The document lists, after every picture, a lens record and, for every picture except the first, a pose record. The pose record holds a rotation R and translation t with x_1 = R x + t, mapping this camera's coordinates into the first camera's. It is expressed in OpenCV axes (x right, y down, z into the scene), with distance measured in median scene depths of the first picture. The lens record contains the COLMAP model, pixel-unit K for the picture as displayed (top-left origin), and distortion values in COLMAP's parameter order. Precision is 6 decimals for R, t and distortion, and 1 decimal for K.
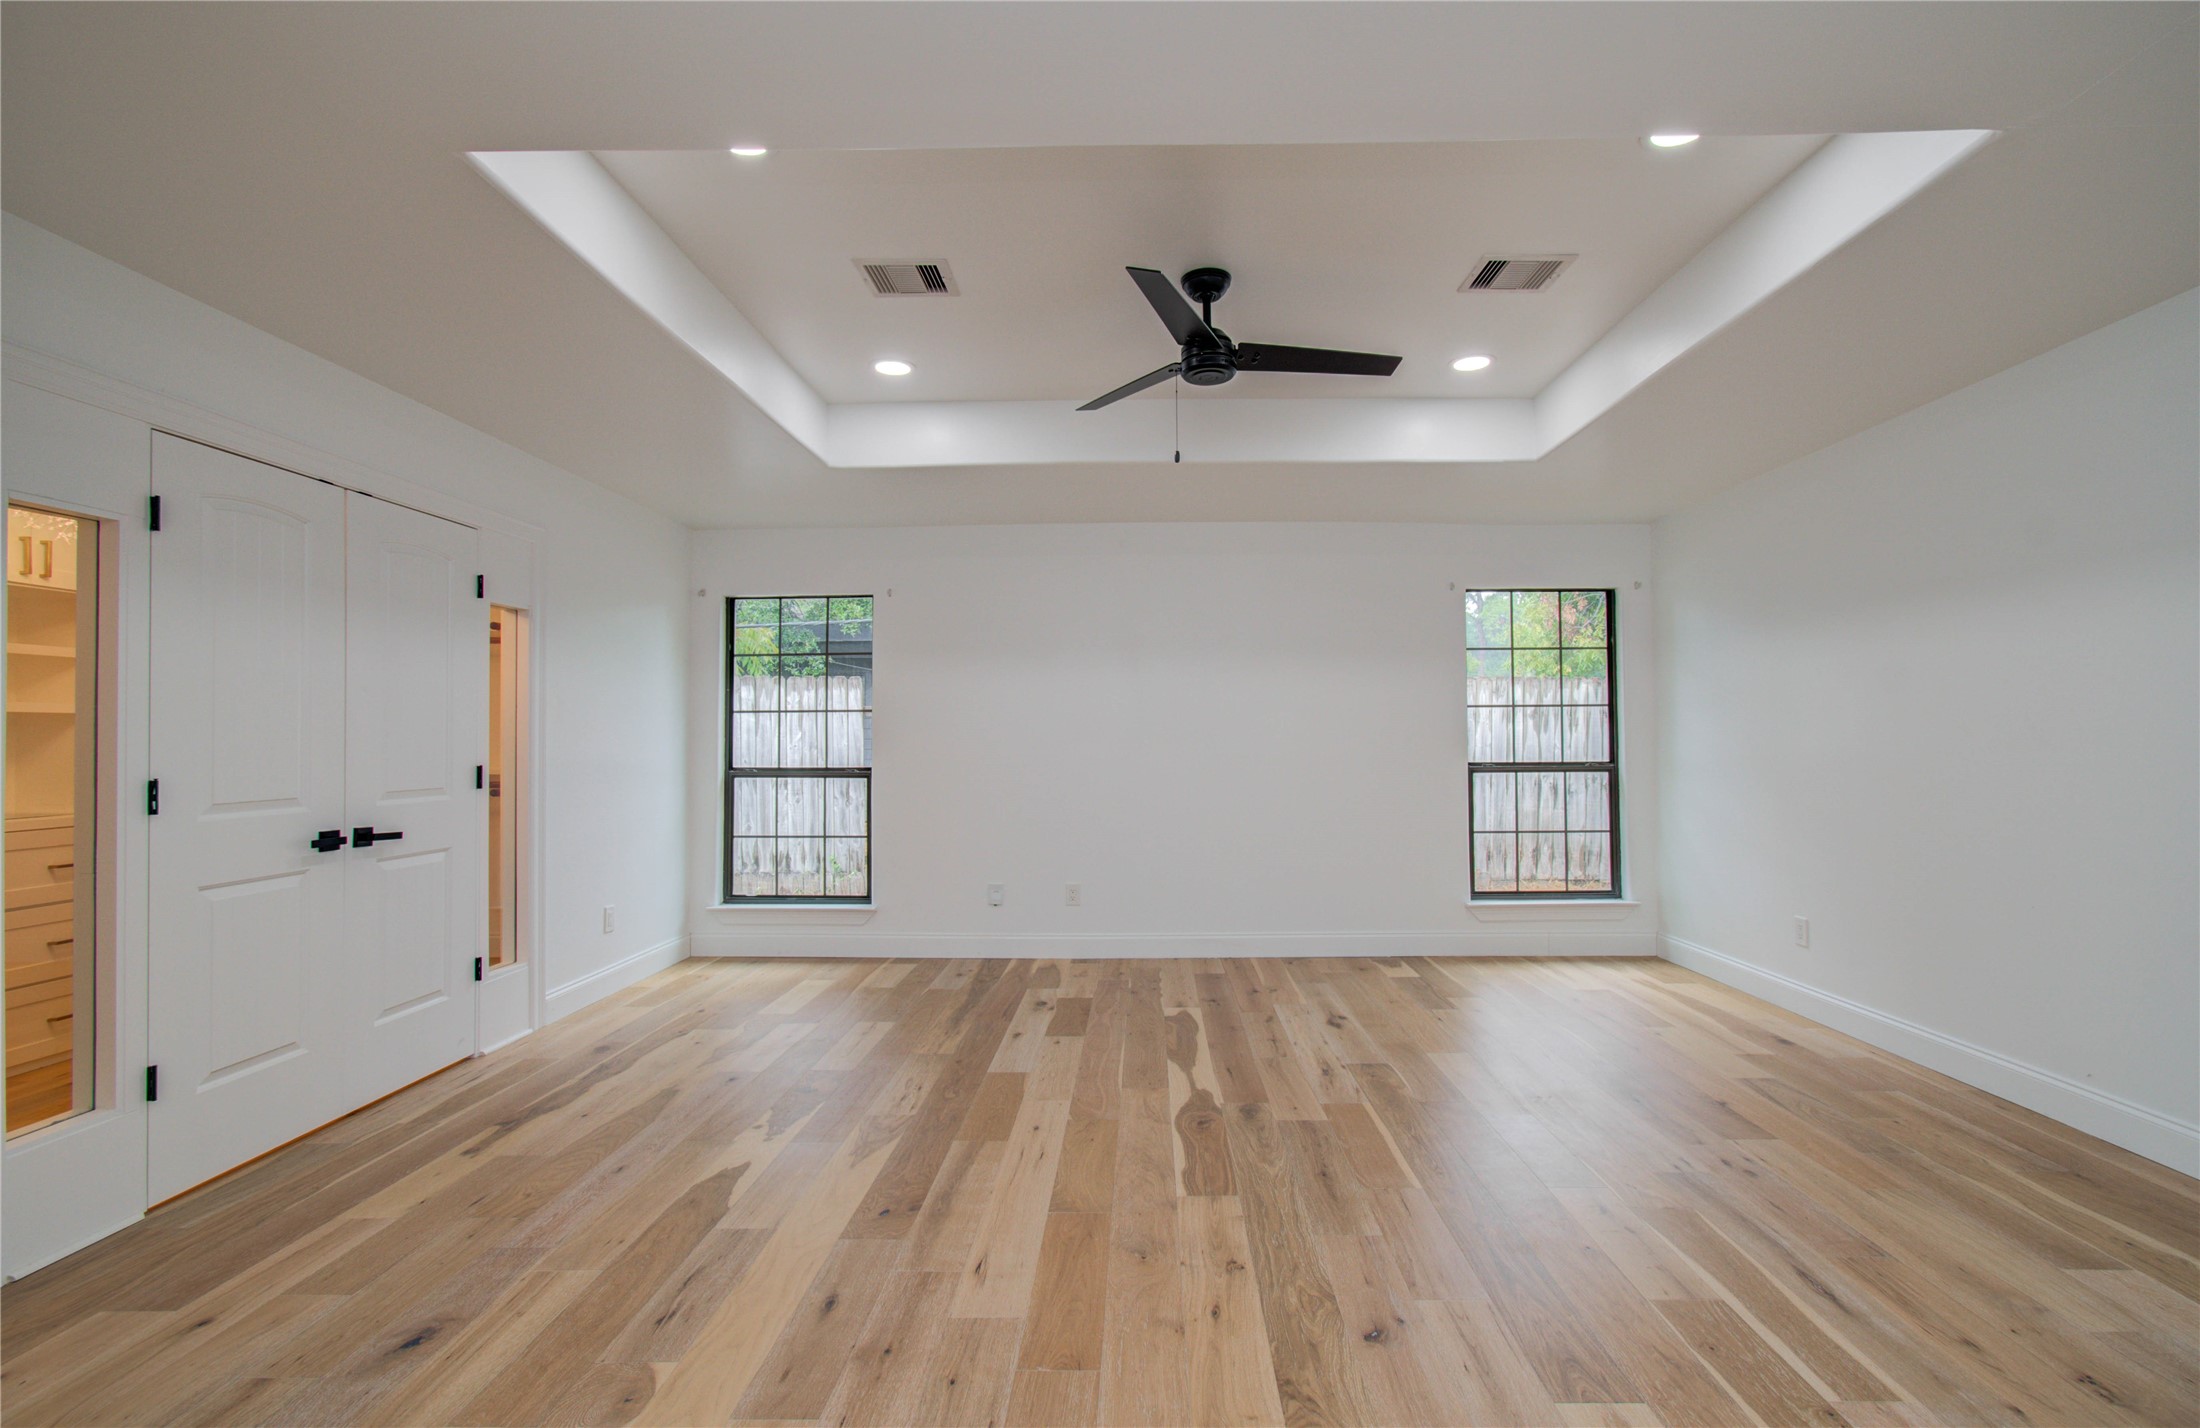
lens RADIAL K [[967.4, 0, 1109.1], [0, 967.4, 715.6], [0, 0, 1]] dist [-0.032071, 0.014536]
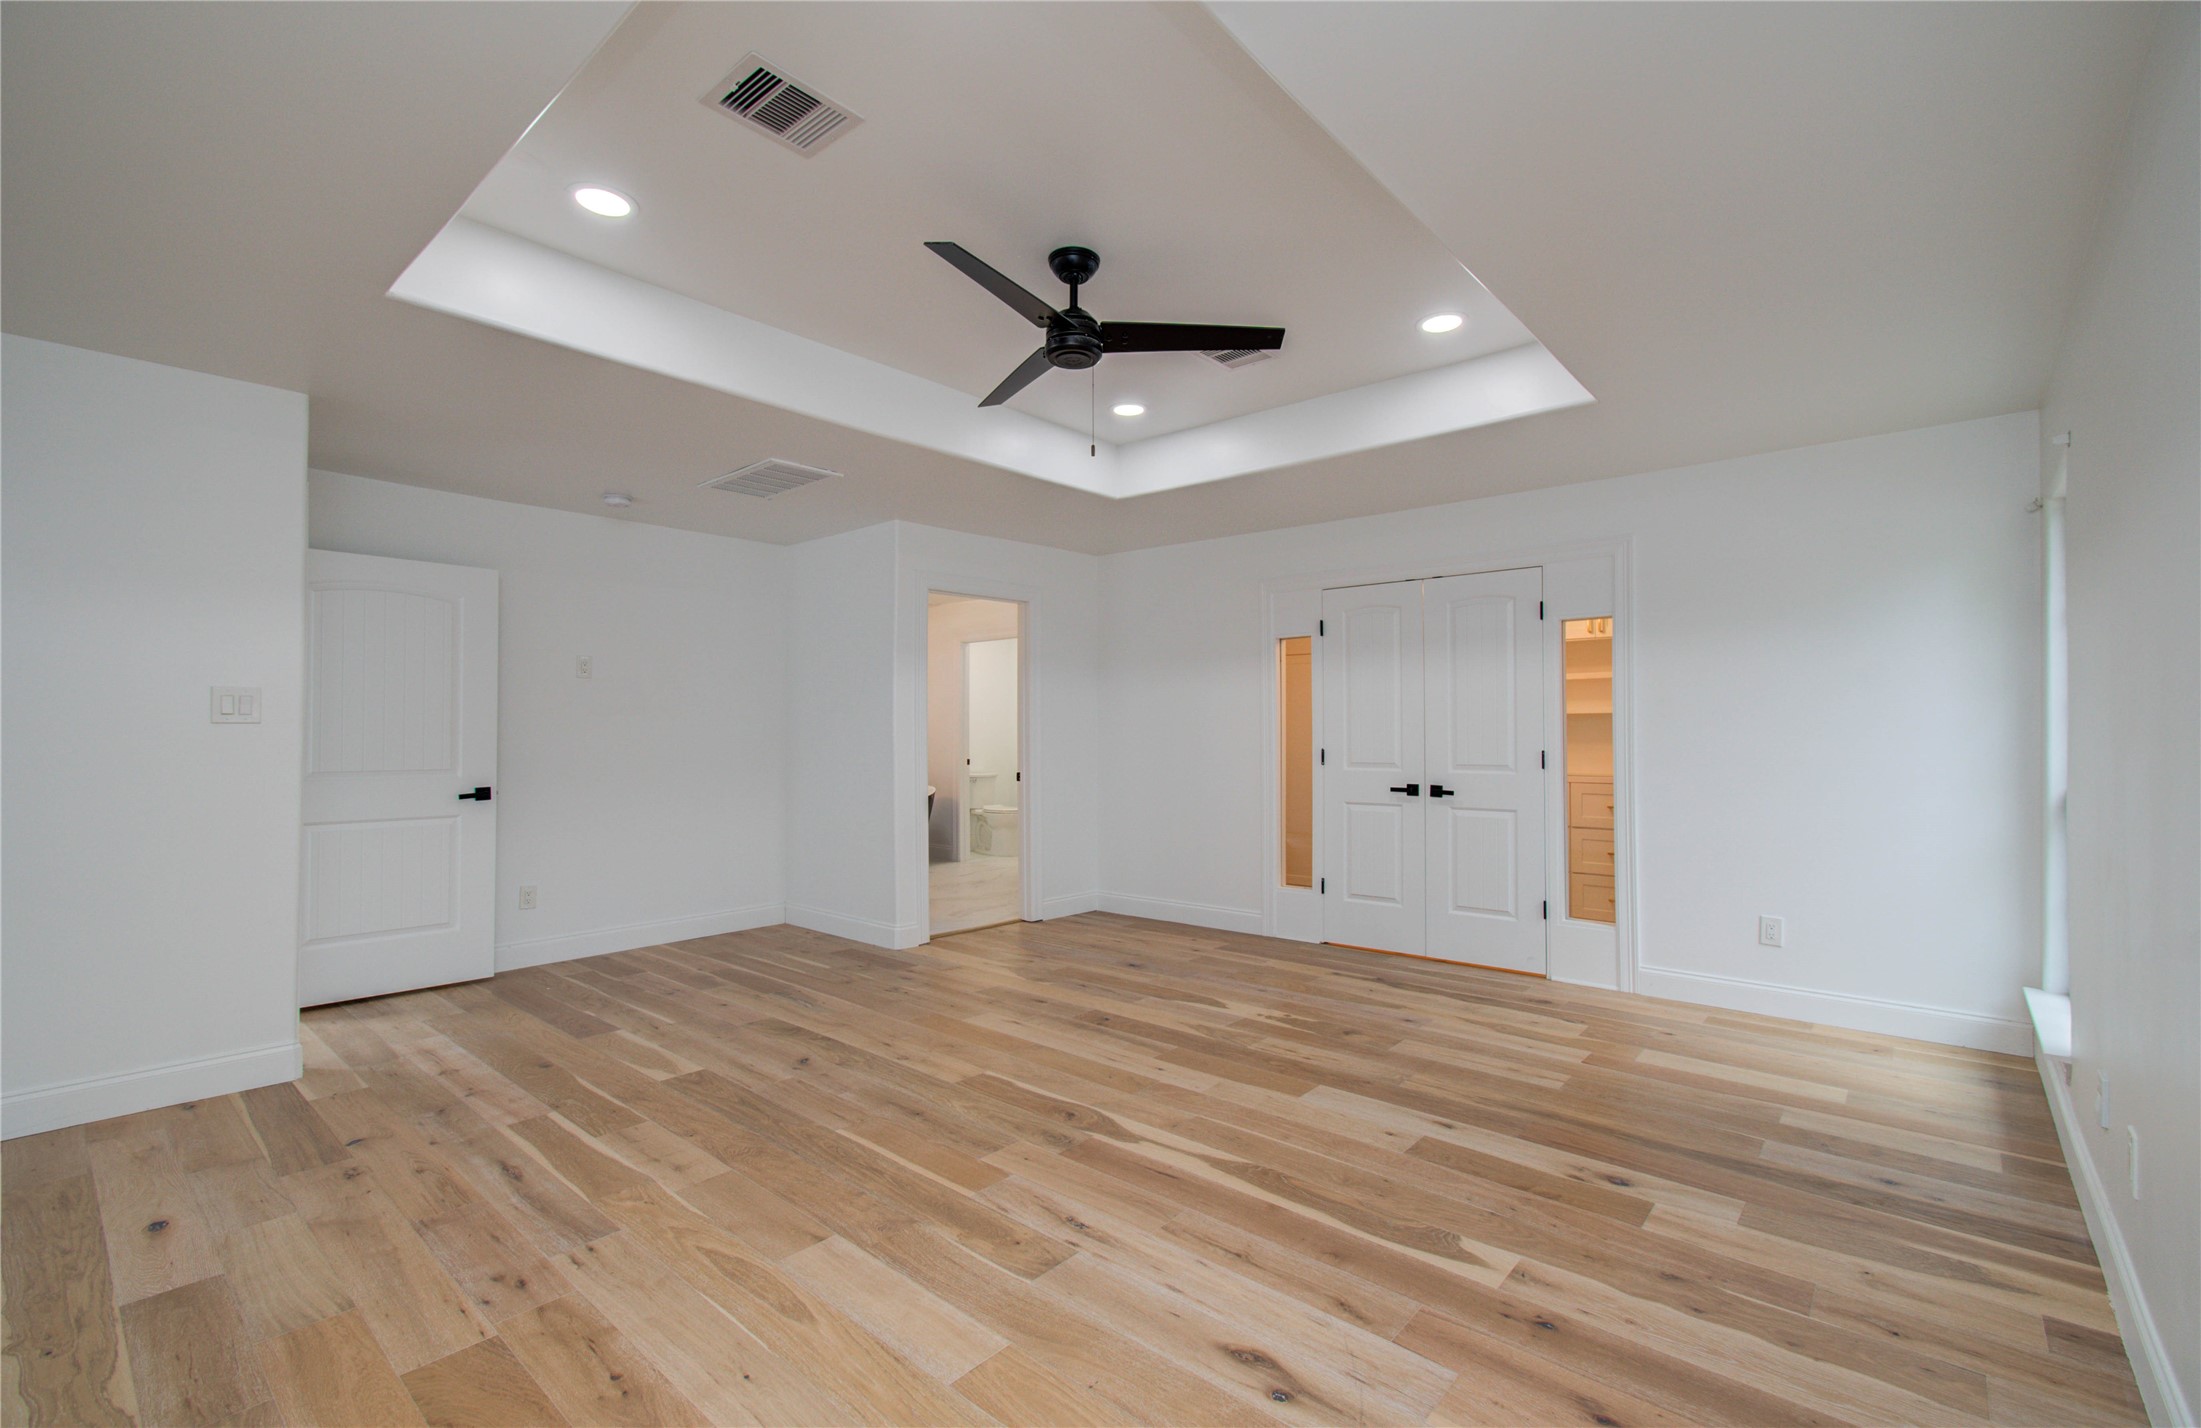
lens RADIAL K [[967.9, 0, 1109.6], [0, 967.9, 715.6], [0, 0, 1]] dist [-0.032071, 0.014536]
pose [[-0.630435, -0.007836, -0.776203, 1.128040], [0.016588, 0.999585, -0.023564, 0.042488], [0.776065, -0.027731, -0.630043, 2.217936]]
